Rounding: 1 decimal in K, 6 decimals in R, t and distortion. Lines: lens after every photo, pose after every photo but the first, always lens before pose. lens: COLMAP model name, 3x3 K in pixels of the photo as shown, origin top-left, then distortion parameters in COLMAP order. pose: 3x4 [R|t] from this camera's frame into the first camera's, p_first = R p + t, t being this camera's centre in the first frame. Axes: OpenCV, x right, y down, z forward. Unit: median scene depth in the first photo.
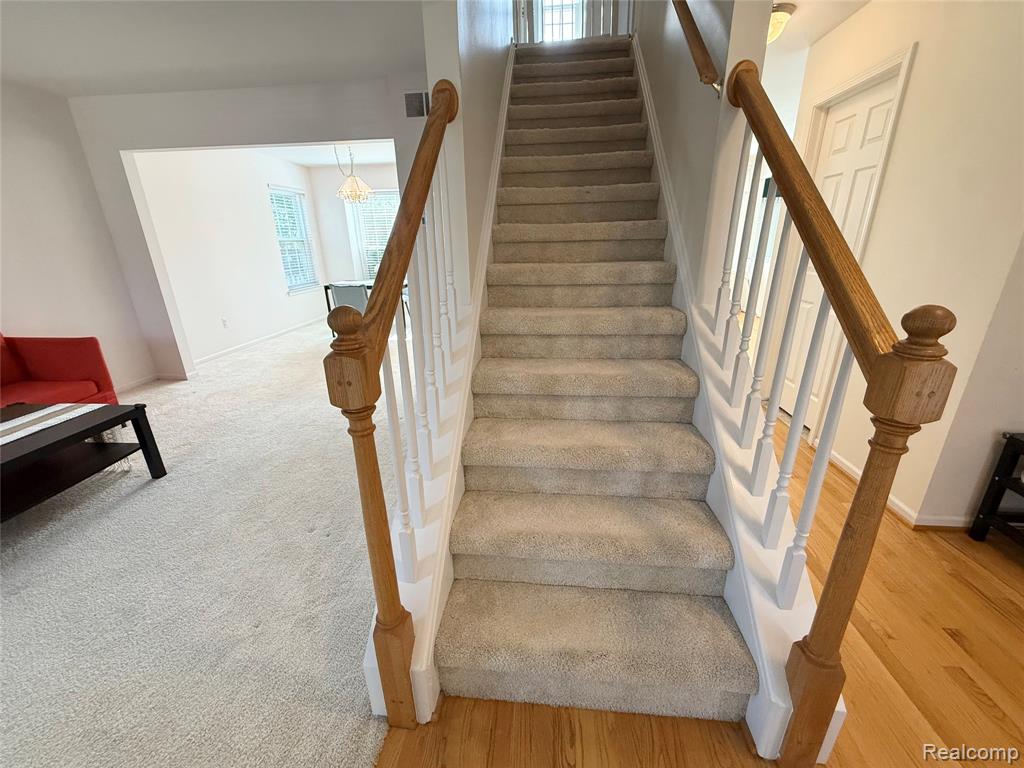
lens RADIAL K [[408.3, 0, 514.6], [0, 408.3, 383.7], [0, 0, 1]] dist [0.001339, 0.000077]
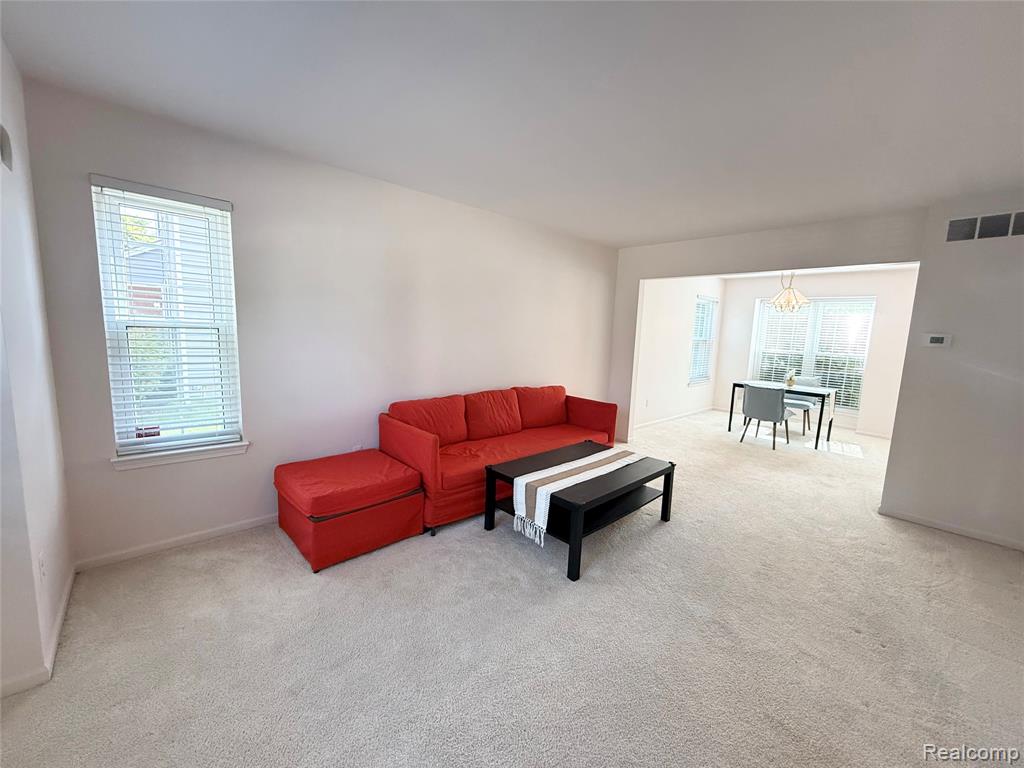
lens RADIAL K [[408.3, 0, 514.3], [0, 408.3, 385.3], [0, 0, 1]] dist [0.001339, 0.000077]
pose [[0.729457, 0.137459, -0.670073, -0.197413], [-0.275612, 0.955626, -0.104001, 0.041023], [0.626044, 0.260544, 0.734974, -0.173328]]
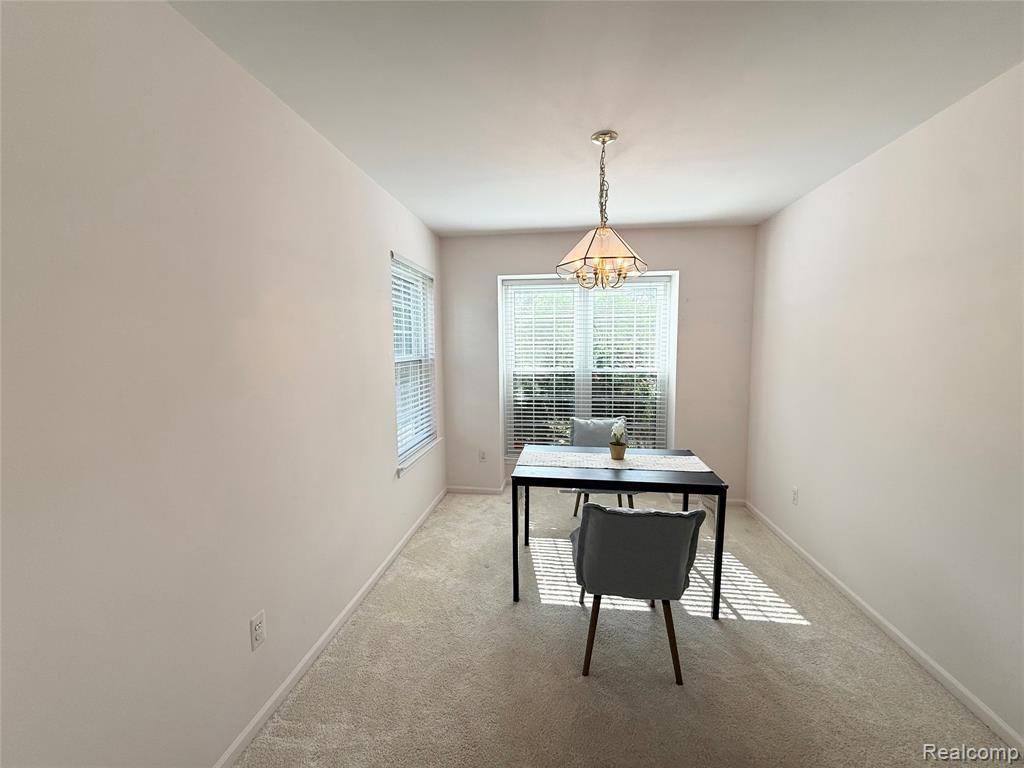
lens RADIAL K [[408.3, 0, 510.7], [0, 408.3, 385.2], [0, 0, 1]] dist [0.001339, 0.000077]
pose [[0.999303, 0.015343, -0.034042, -0.556219], [-0.022675, 0.973681, -0.226786, -0.292777], [0.029667, 0.227400, 0.973349, 0.721367]]
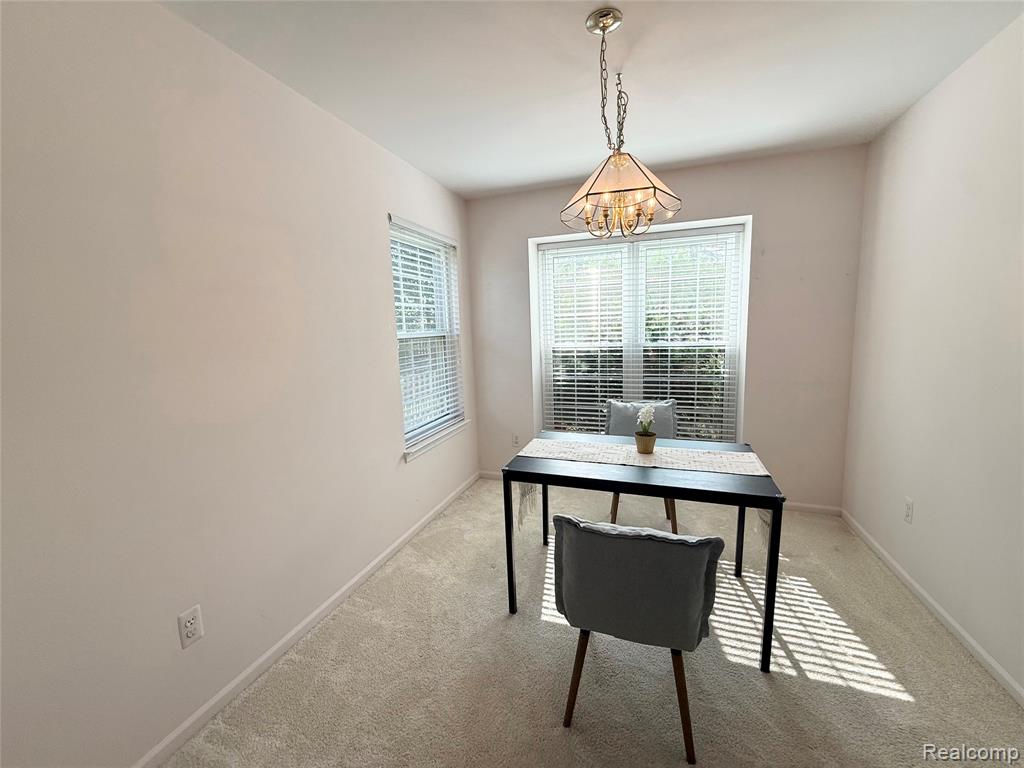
lens RADIAL K [[408.3, 0, 509.6], [0, 408.3, 385.2], [0, 0, 1]] dist [0.001339, 0.000077]
pose [[0.970387, 0.021394, -0.240607, -0.467832], [-0.063845, 0.983364, -0.170054, -0.311034], [0.232966, 0.180379, 0.955610, 0.813676]]
